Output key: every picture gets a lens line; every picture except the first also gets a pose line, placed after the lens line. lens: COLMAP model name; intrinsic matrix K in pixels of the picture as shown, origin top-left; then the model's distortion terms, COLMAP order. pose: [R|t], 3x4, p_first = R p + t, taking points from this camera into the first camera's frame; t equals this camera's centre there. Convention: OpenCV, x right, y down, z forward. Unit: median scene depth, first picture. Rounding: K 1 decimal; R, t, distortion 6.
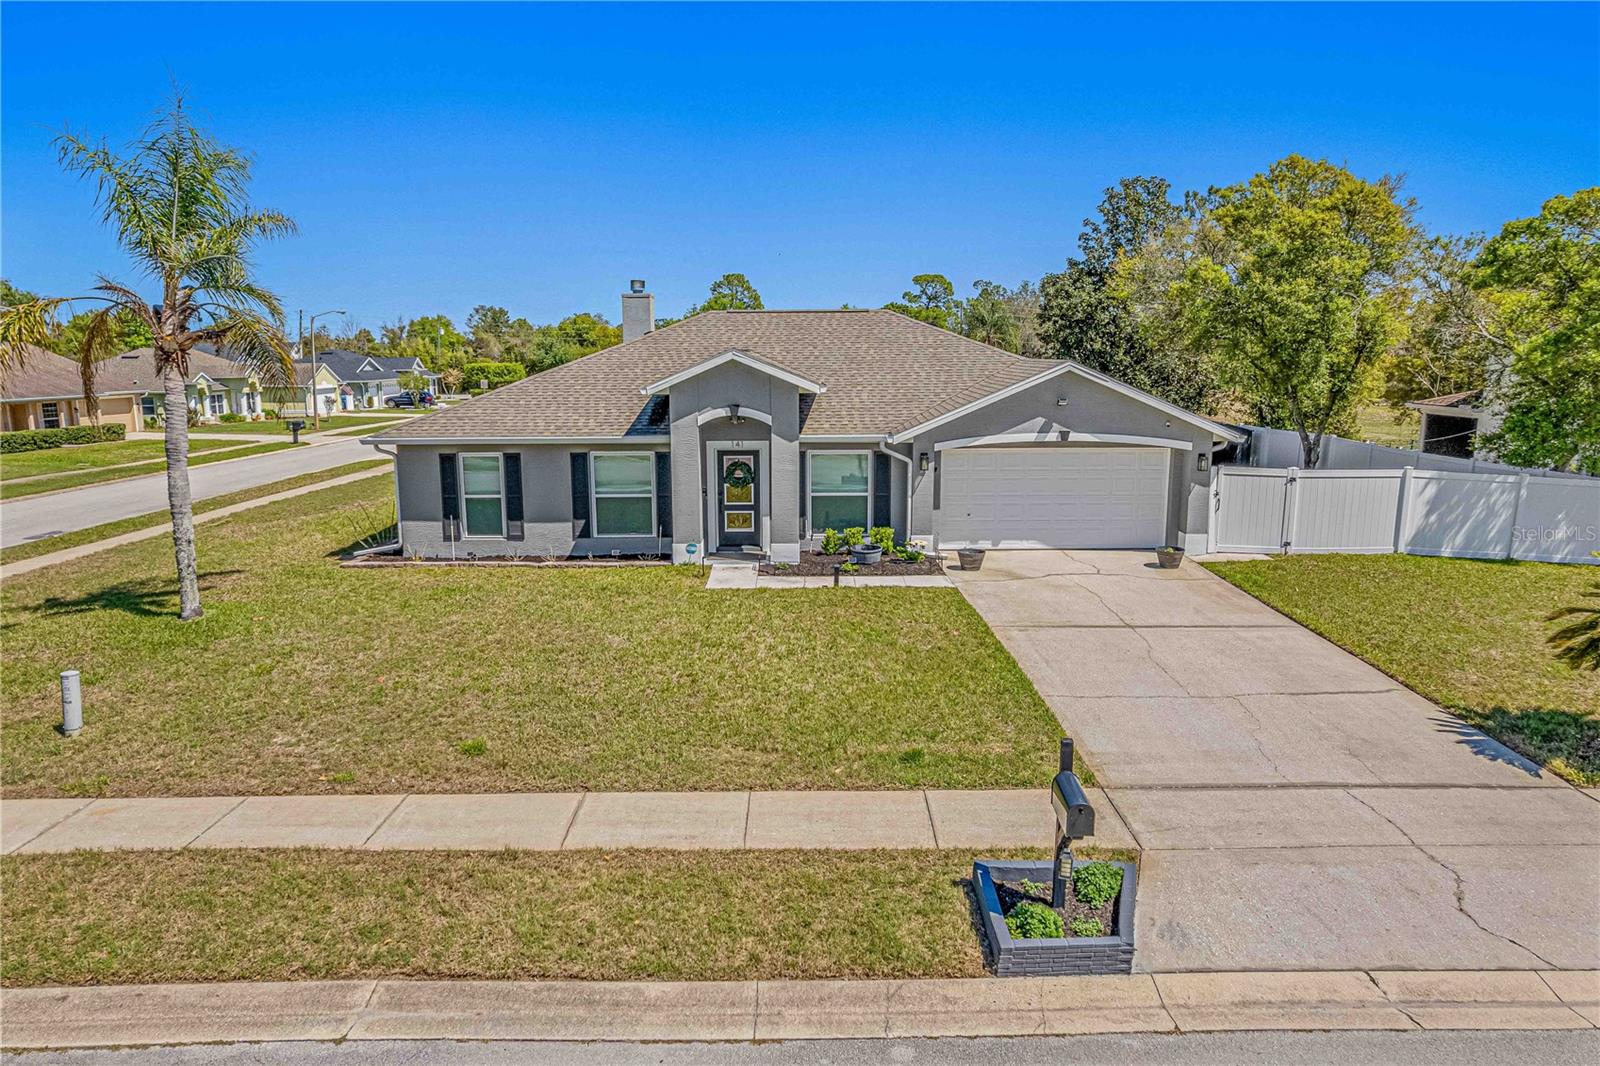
lens RADIAL K [[1021.3, 0, 794.1], [0, 1021.3, 541.9], [0, 0, 1]] dist [-0.079940, 0.070159]
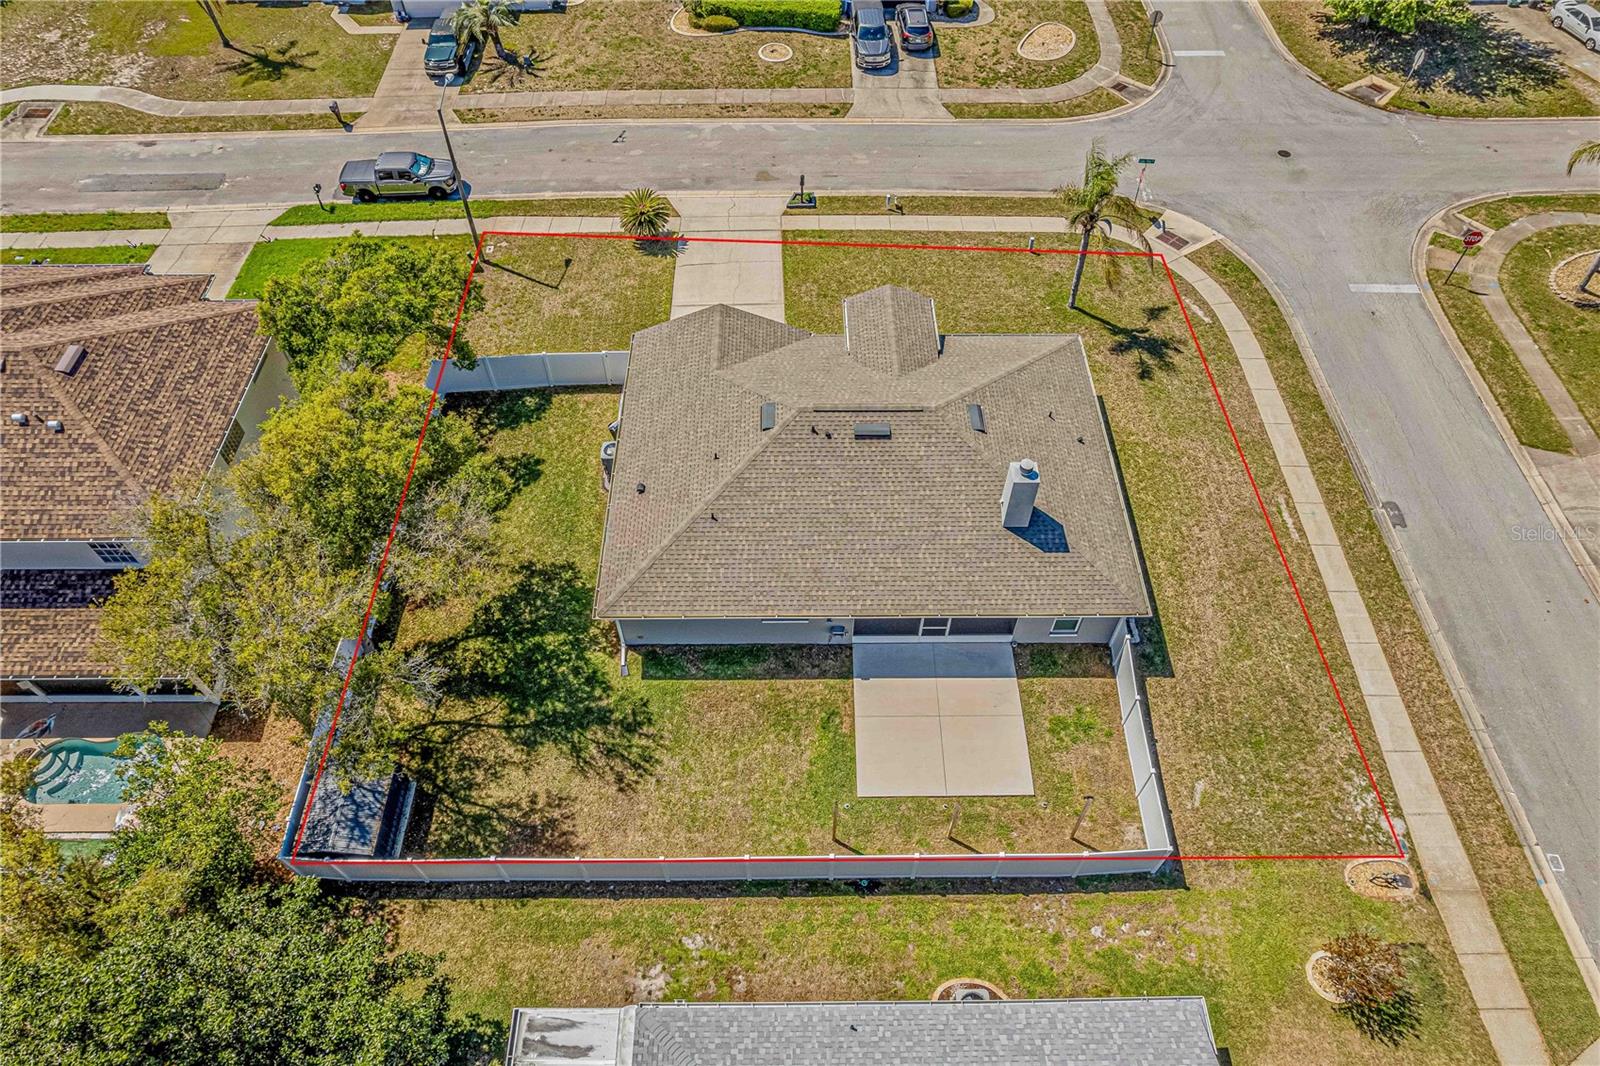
lens RADIAL K [[1021.3, 0, 794.1], [0, 1021.3, 541.9], [0, 0, 1]] dist [-0.079940, 0.070159]
pose [[-0.999954, 0.009464, 0.001560, 0.125651], [0.005627, 0.447134, 0.894449, -1.672358], [0.007768, 0.894417, -0.447166, 2.211149]]
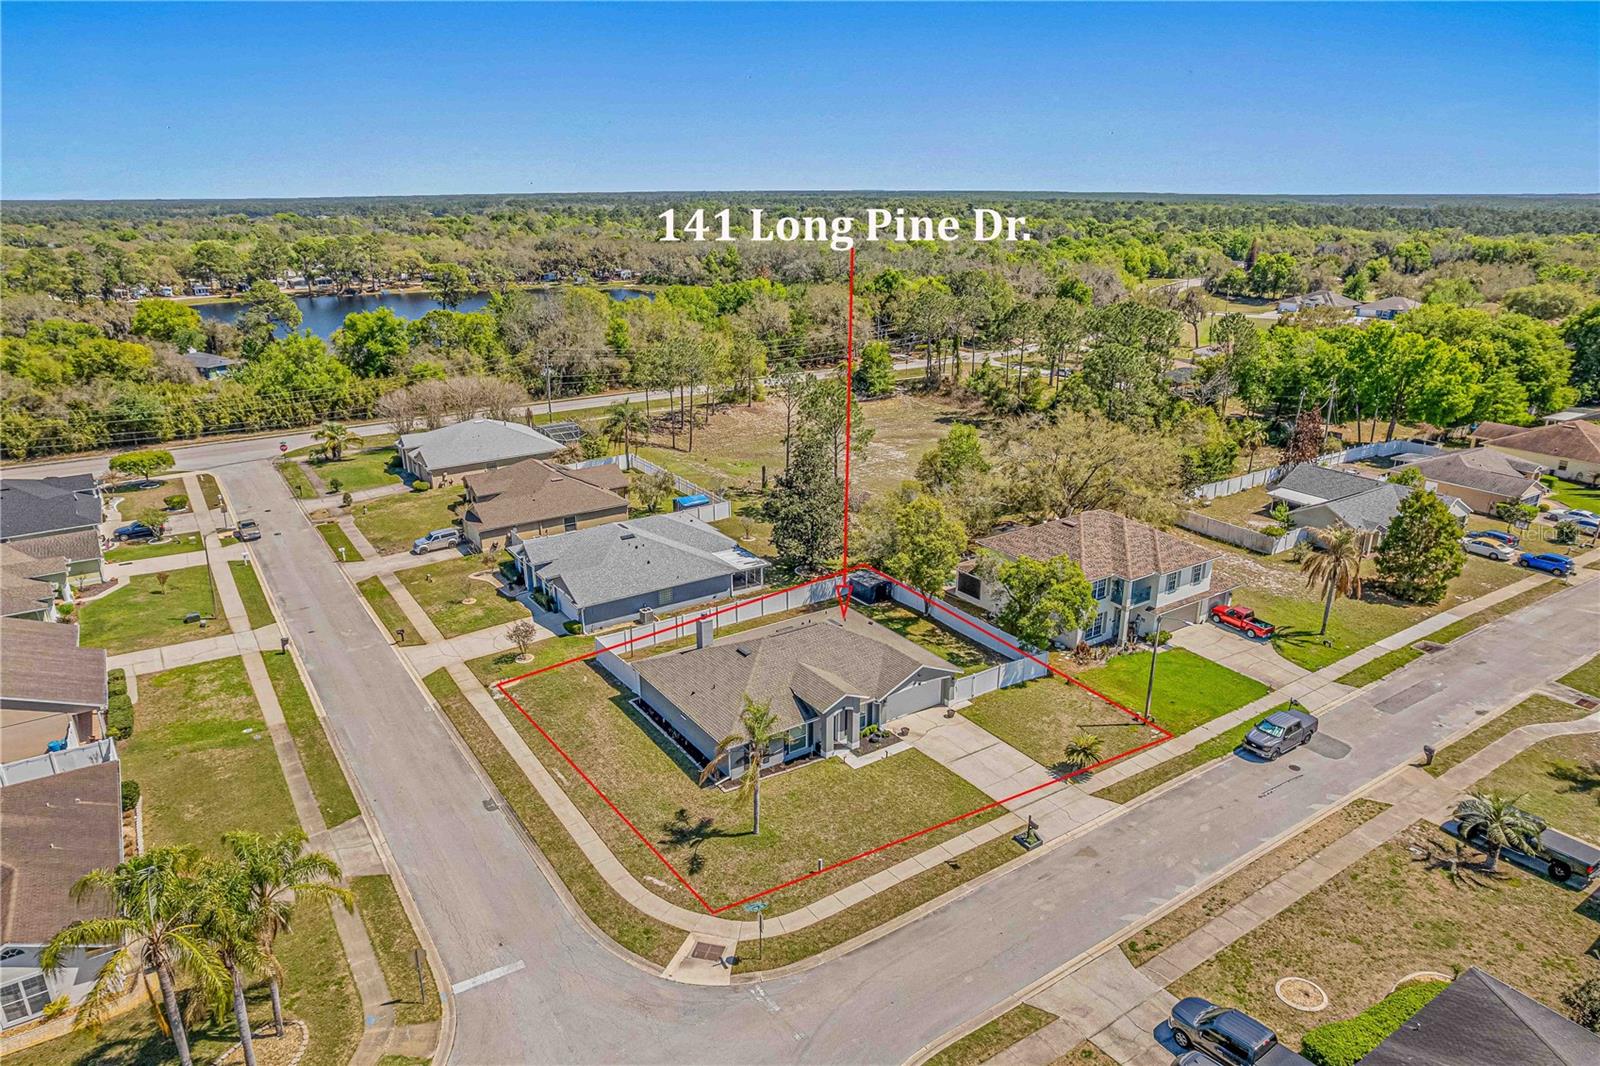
lens RADIAL K [[1021.3, 0, 794.1], [0, 1021.3, 541.9], [0, 0, 1]] dist [-0.079940, 0.070159]
pose [[0.833049, -0.183251, 0.521967, -1.623347], [0.103707, 0.978545, 0.178031, -1.134413], [-0.543392, -0.094177, 0.834180, -1.386222]]
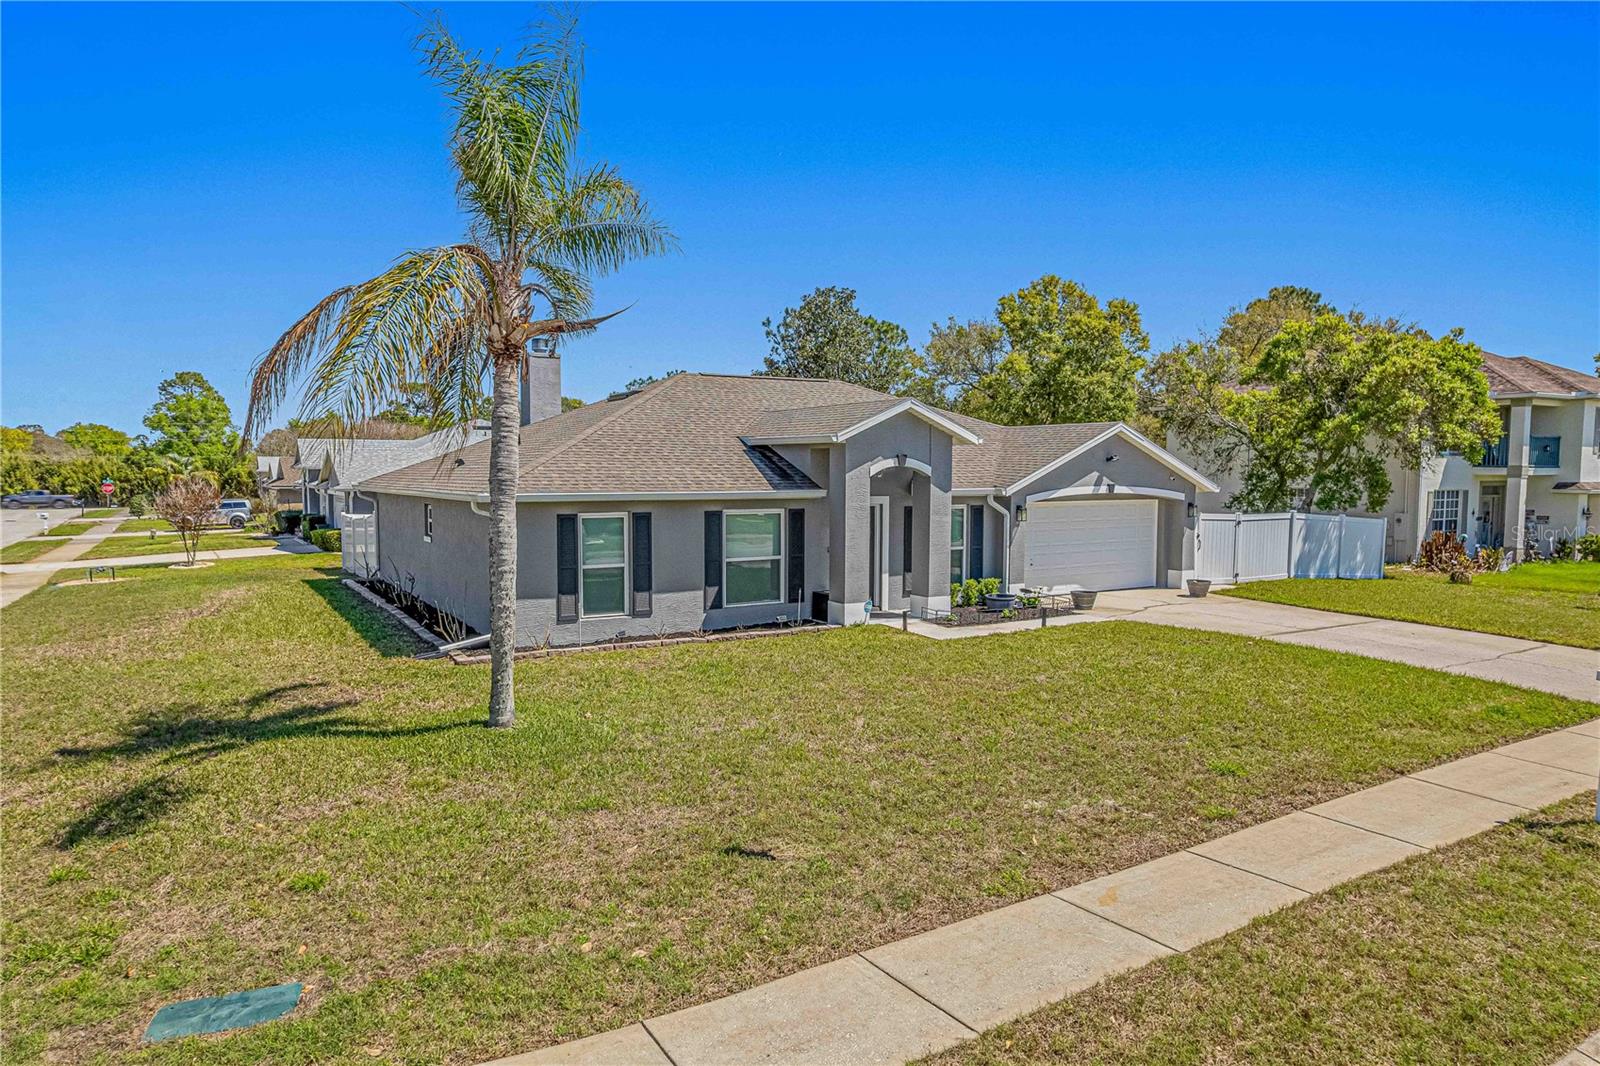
lens RADIAL K [[1021.3, 0, 794.1], [0, 1021.3, 541.9], [0, 0, 1]] dist [-0.079940, 0.070159]
pose [[0.854955, -0.030116, 0.517828, -0.618318], [0.086618, 0.992585, -0.085283, 0.020526], [-0.511419, 0.117766, 0.851223, 0.220215]]
